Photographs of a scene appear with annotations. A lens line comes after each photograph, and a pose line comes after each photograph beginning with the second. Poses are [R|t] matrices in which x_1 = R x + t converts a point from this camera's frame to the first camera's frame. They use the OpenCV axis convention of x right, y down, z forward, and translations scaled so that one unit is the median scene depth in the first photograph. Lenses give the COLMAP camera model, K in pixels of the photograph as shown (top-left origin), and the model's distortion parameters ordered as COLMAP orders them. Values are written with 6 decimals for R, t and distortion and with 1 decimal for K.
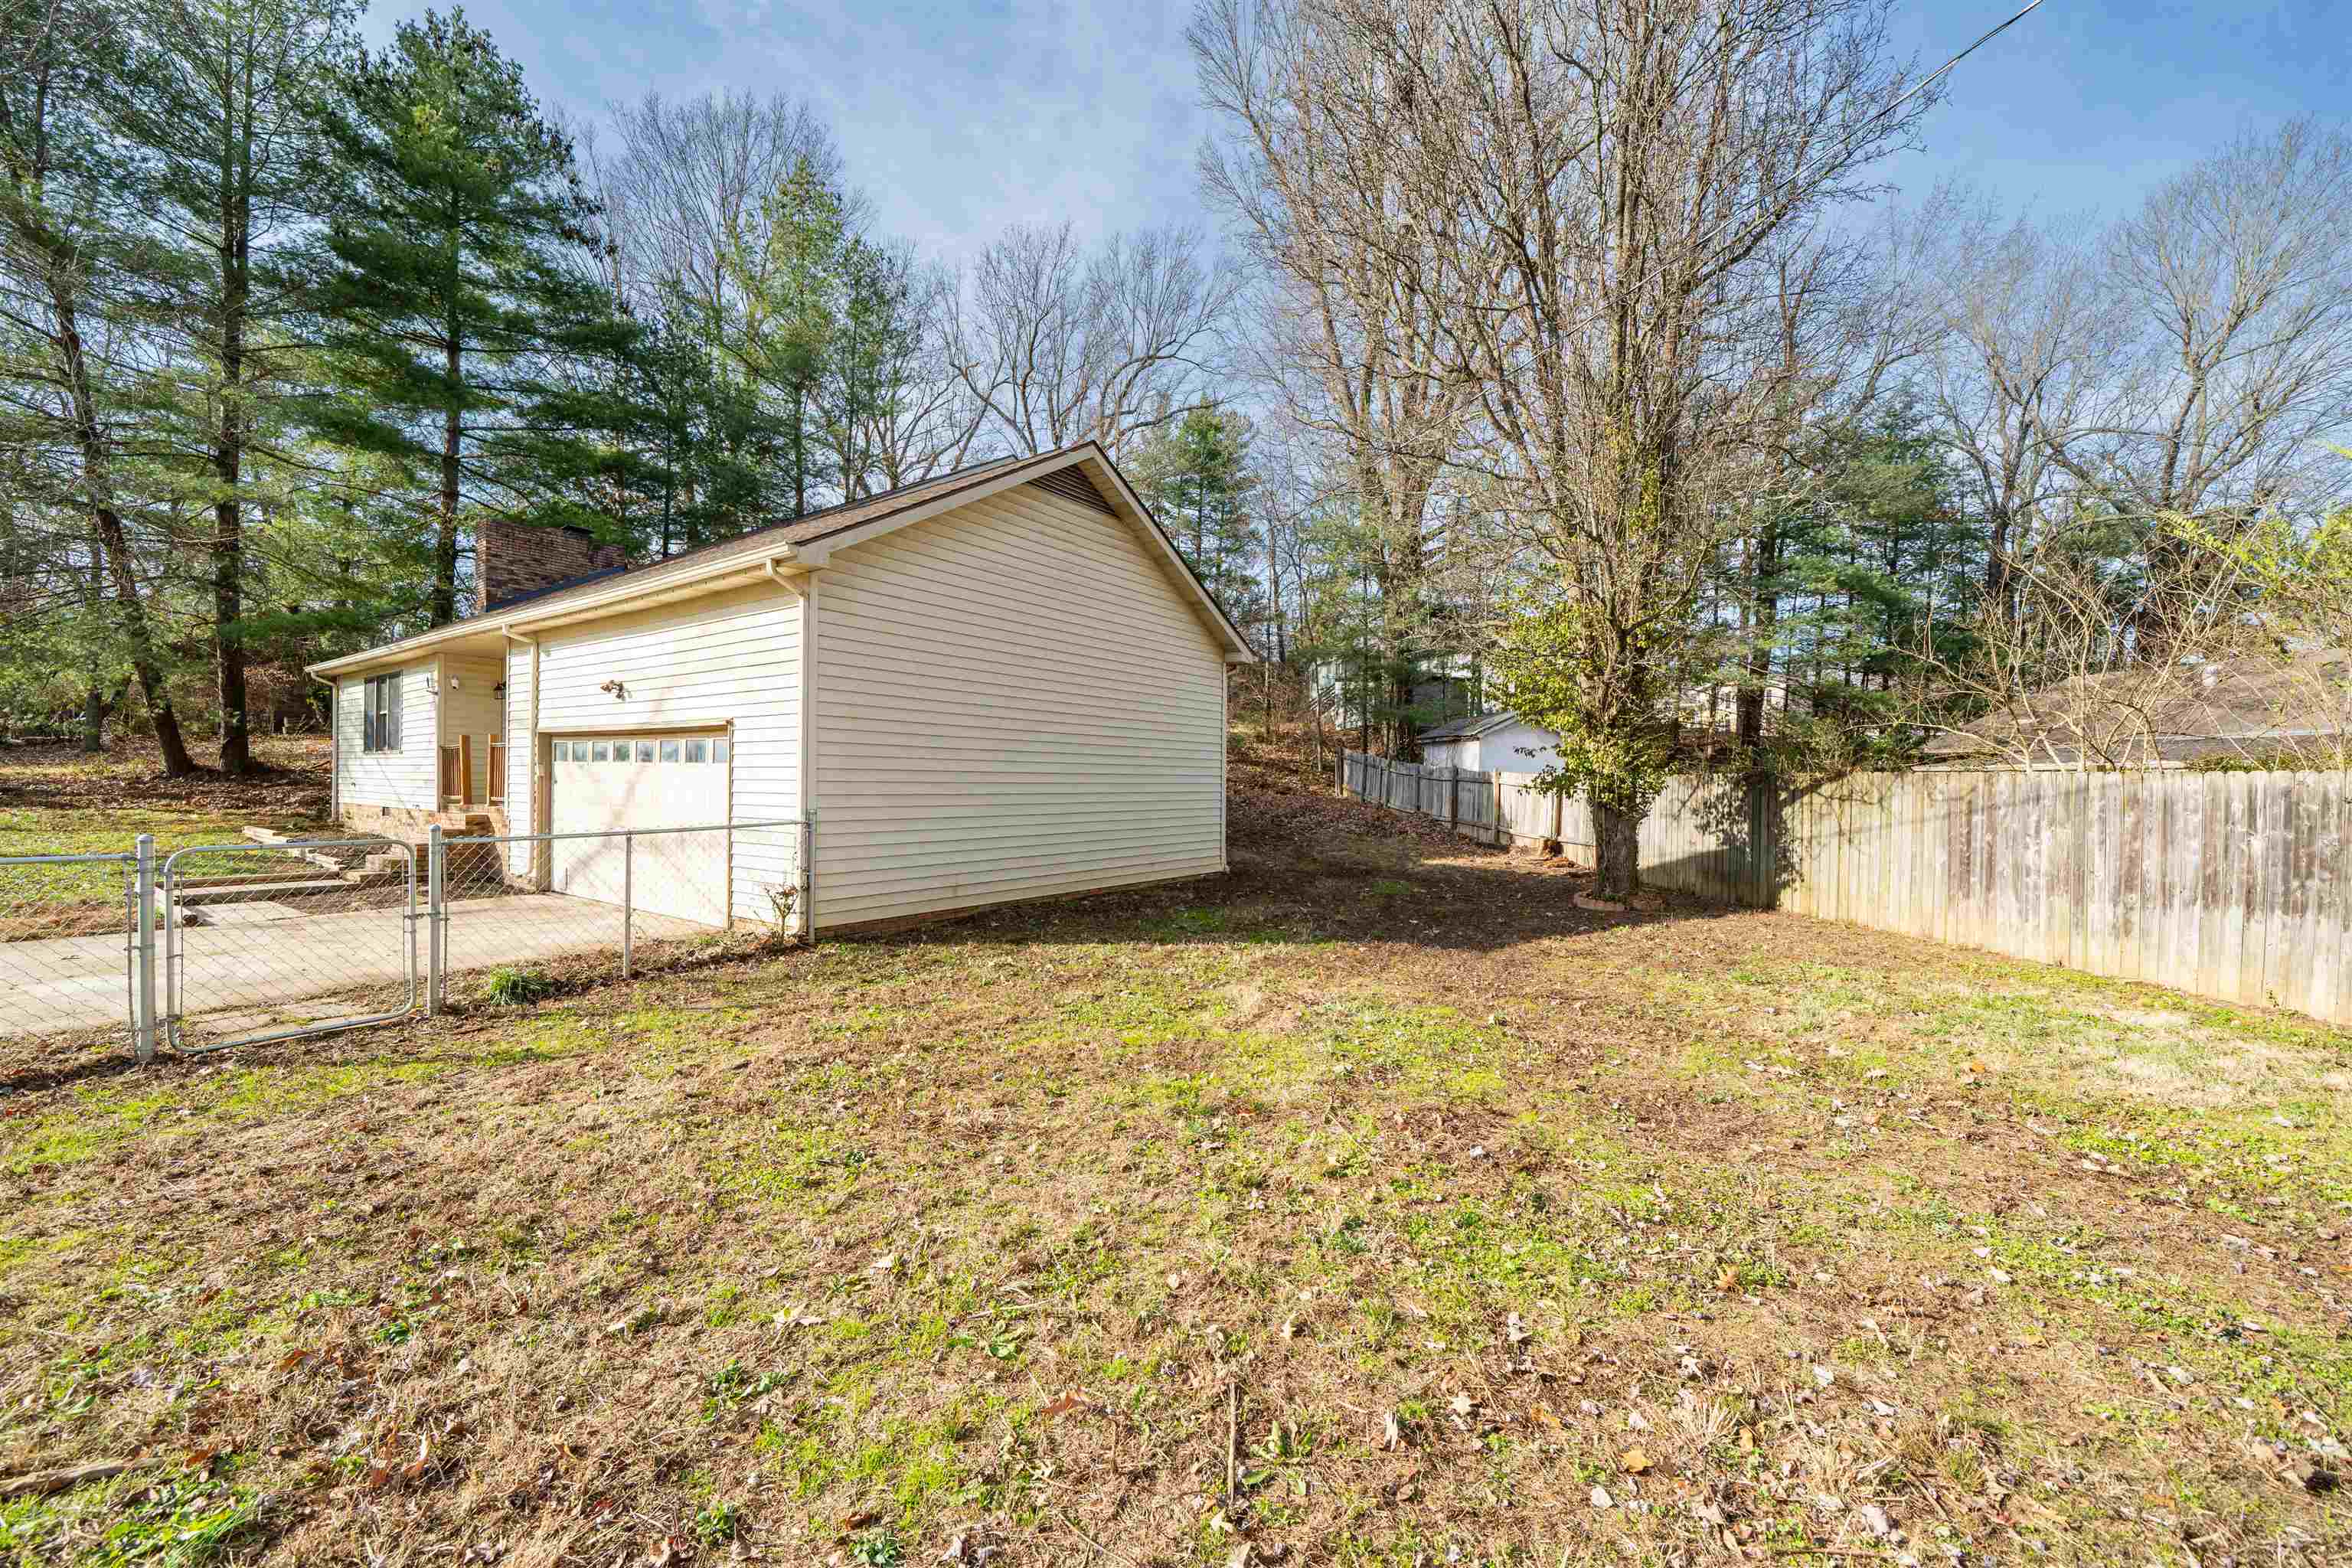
lens RADIAL K [[871.5, 0, 1166.0], [0, 871.5, 790.3], [0, 0, 1]] dist [-0.002539, -0.000257]
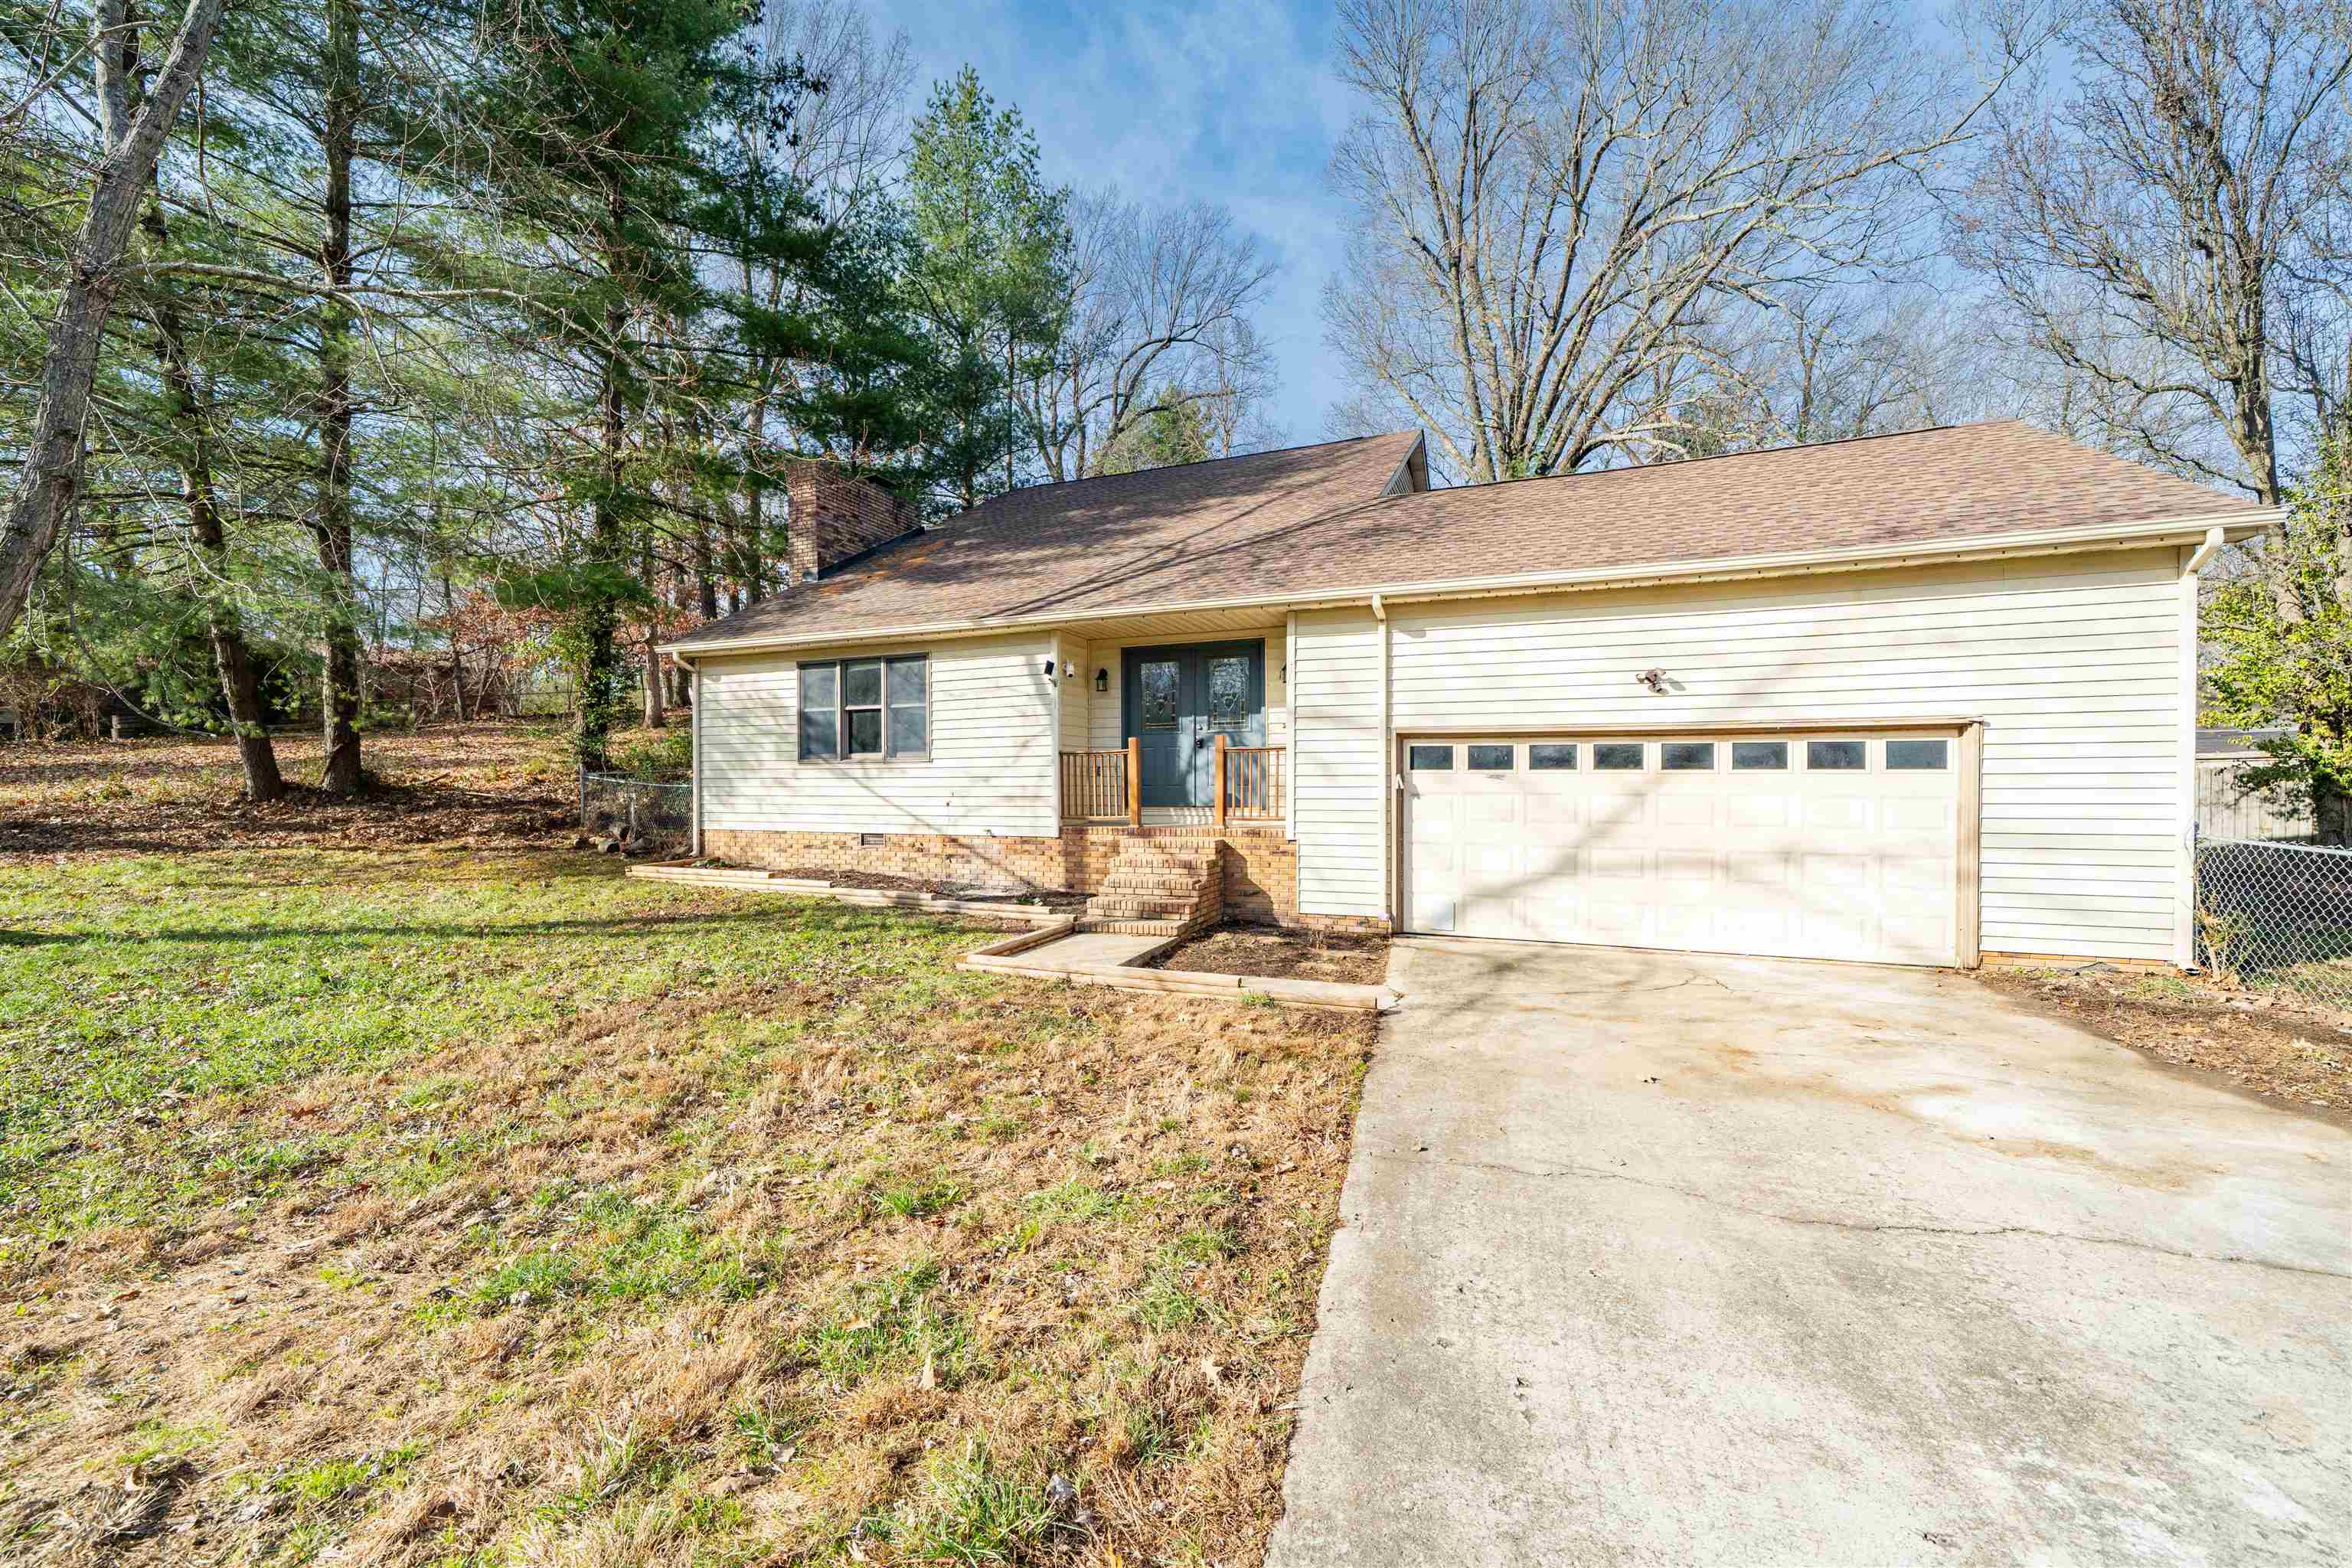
lens RADIAL K [[871.5, 0, 1166.0], [0, 871.5, 790.3], [0, 0, 1]] dist [-0.002539, -0.000257]
pose [[0.974734, -0.019867, 0.222484, -0.651710], [0.018697, 0.999798, 0.007364, -0.013816], [-0.222585, -0.003018, 0.974909, 0.160578]]
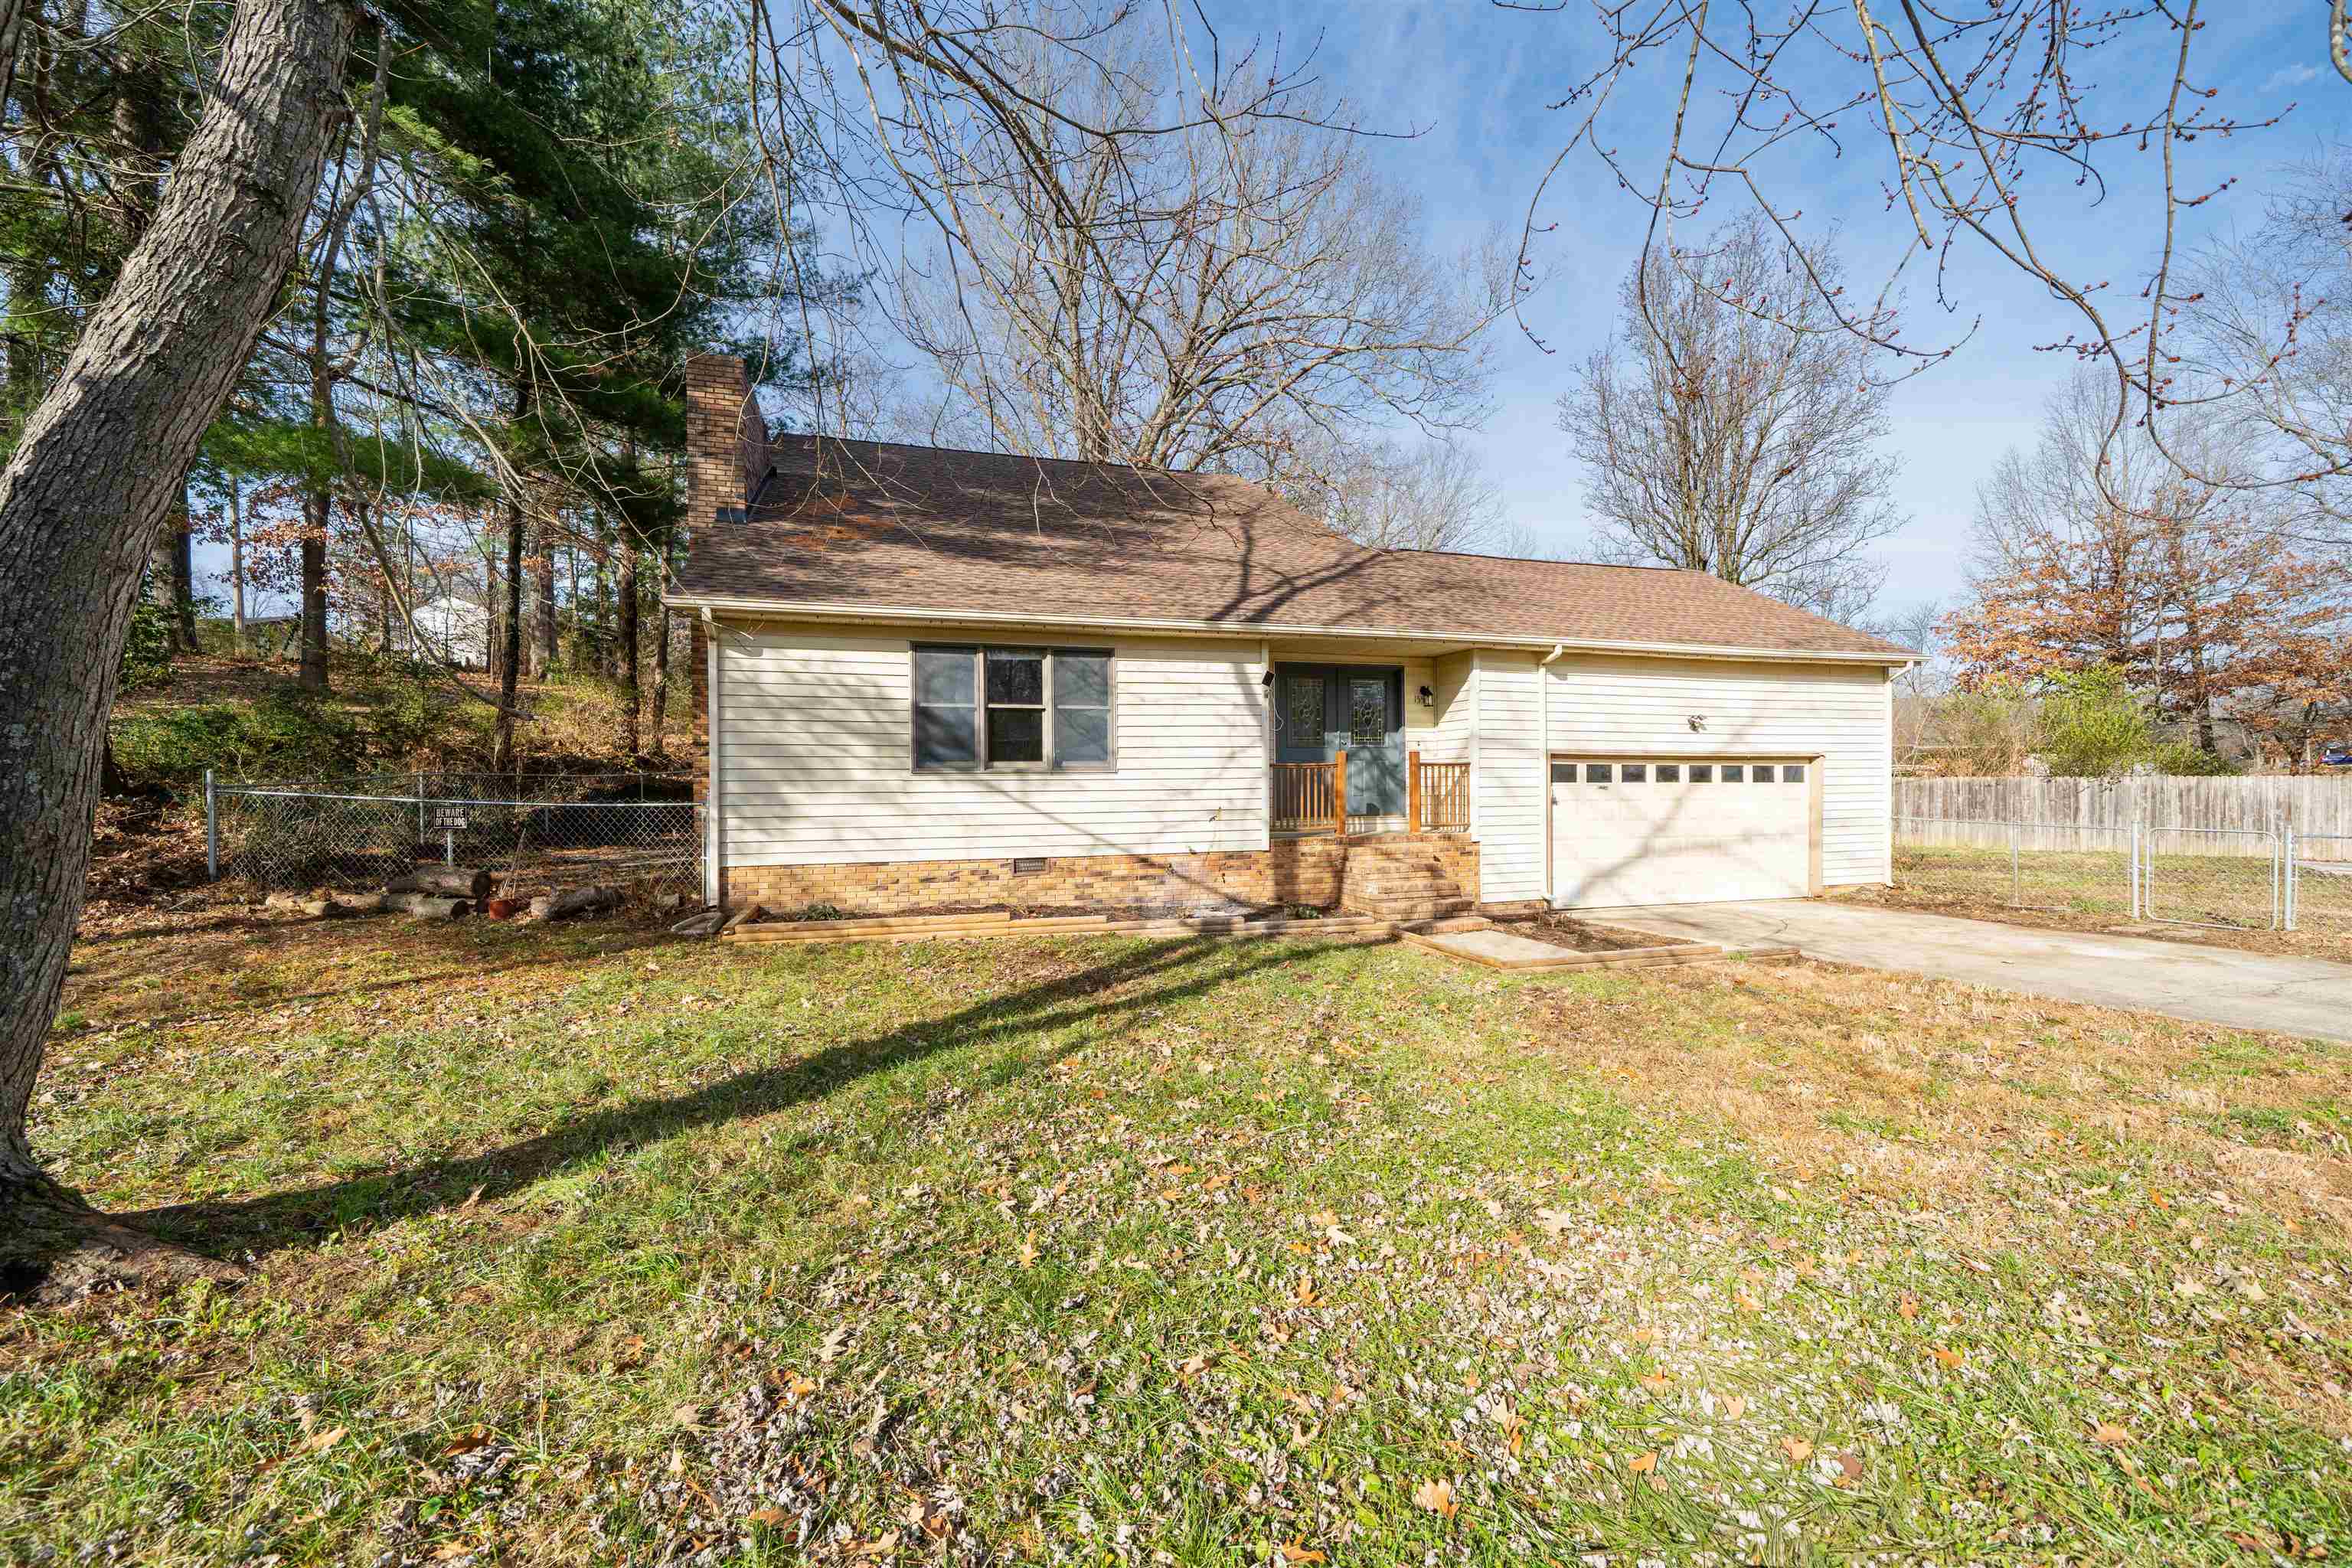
lens RADIAL K [[871.5, 0, 1166.0], [0, 871.5, 790.3], [0, 0, 1]] dist [-0.002539, -0.000257]
pose [[0.633966, -0.019178, 0.773123, -1.056475], [0.024163, 0.999696, 0.004984, -0.023028], [-0.772983, 0.015521, 0.634236, 0.416926]]
